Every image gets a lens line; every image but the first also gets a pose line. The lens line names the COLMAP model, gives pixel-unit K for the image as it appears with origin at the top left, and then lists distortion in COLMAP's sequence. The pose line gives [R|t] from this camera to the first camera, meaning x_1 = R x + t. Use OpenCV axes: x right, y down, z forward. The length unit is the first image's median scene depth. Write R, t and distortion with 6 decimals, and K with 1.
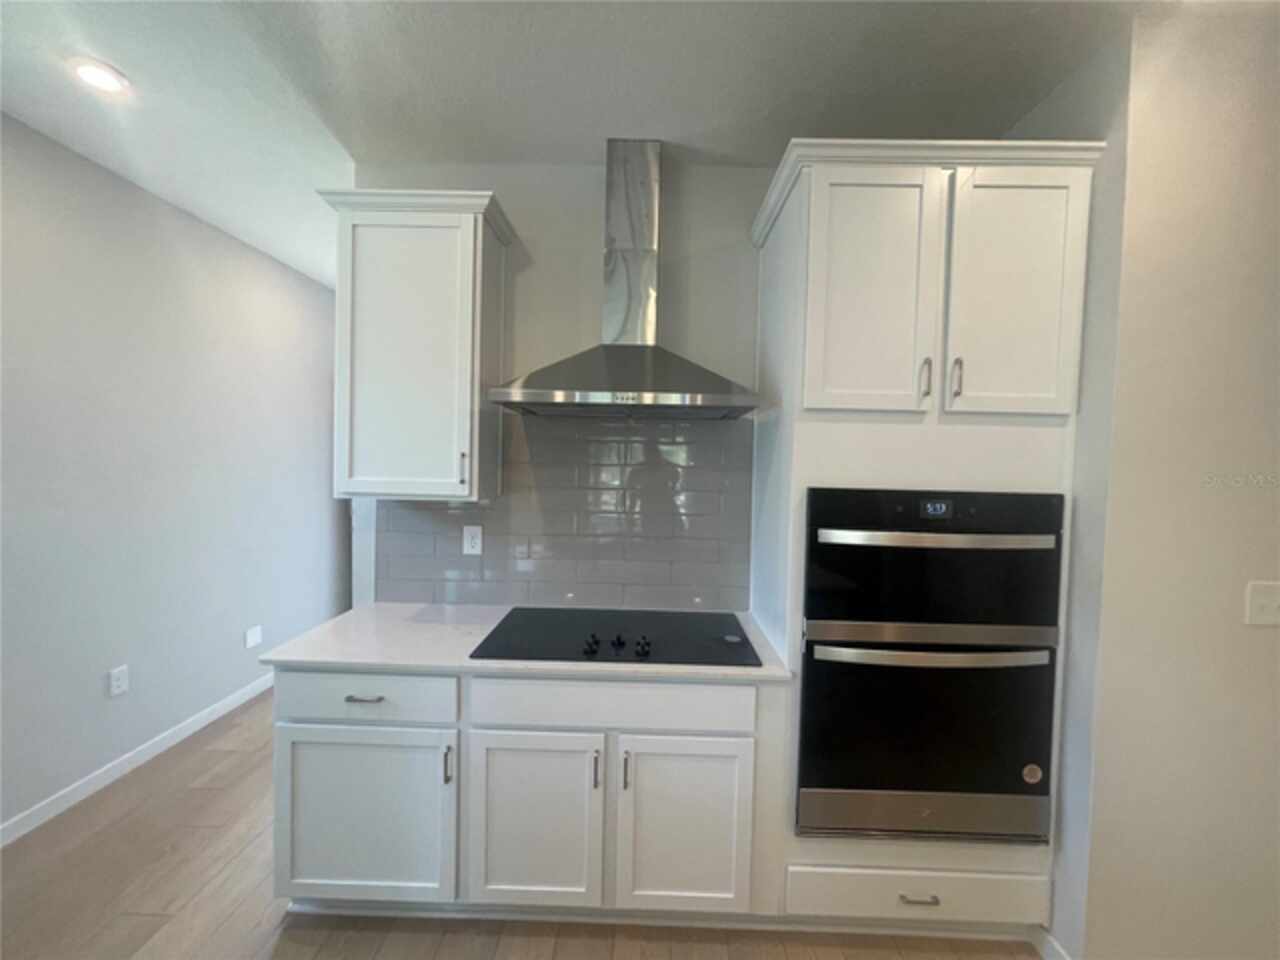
lens RADIAL K [[513.4, 0, 639.0], [0, 513.4, 470.3], [0, 0, 1]] dist [0.000444, 0.000044]
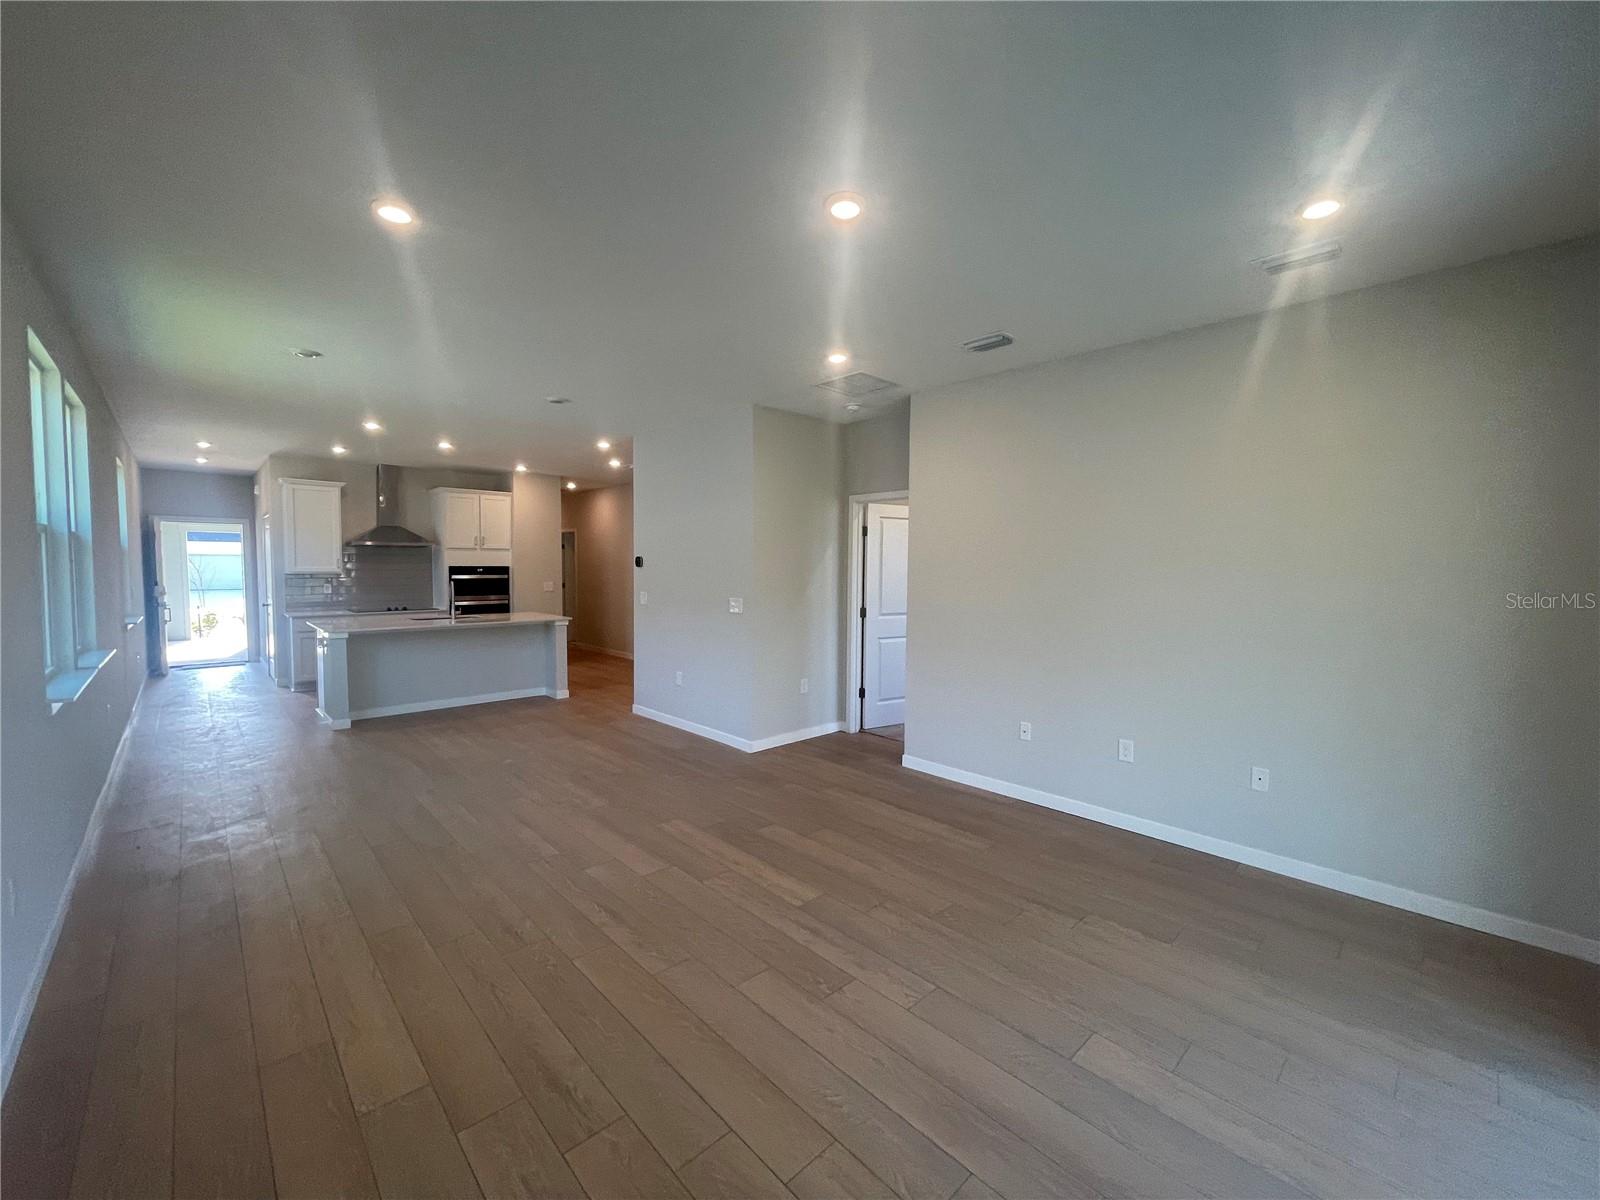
lens RADIAL K [[648.3, 0, 796.5], [0, 648.3, 596.4], [0, 0, 1]] dist [0.000202, 0.000038]
pose [[0.722190, -0.061597, 0.688947, -1.317597], [0.036858, 0.998039, 0.050596, 0.115835], [-0.690712, -0.011147, 0.723044, -4.912553]]
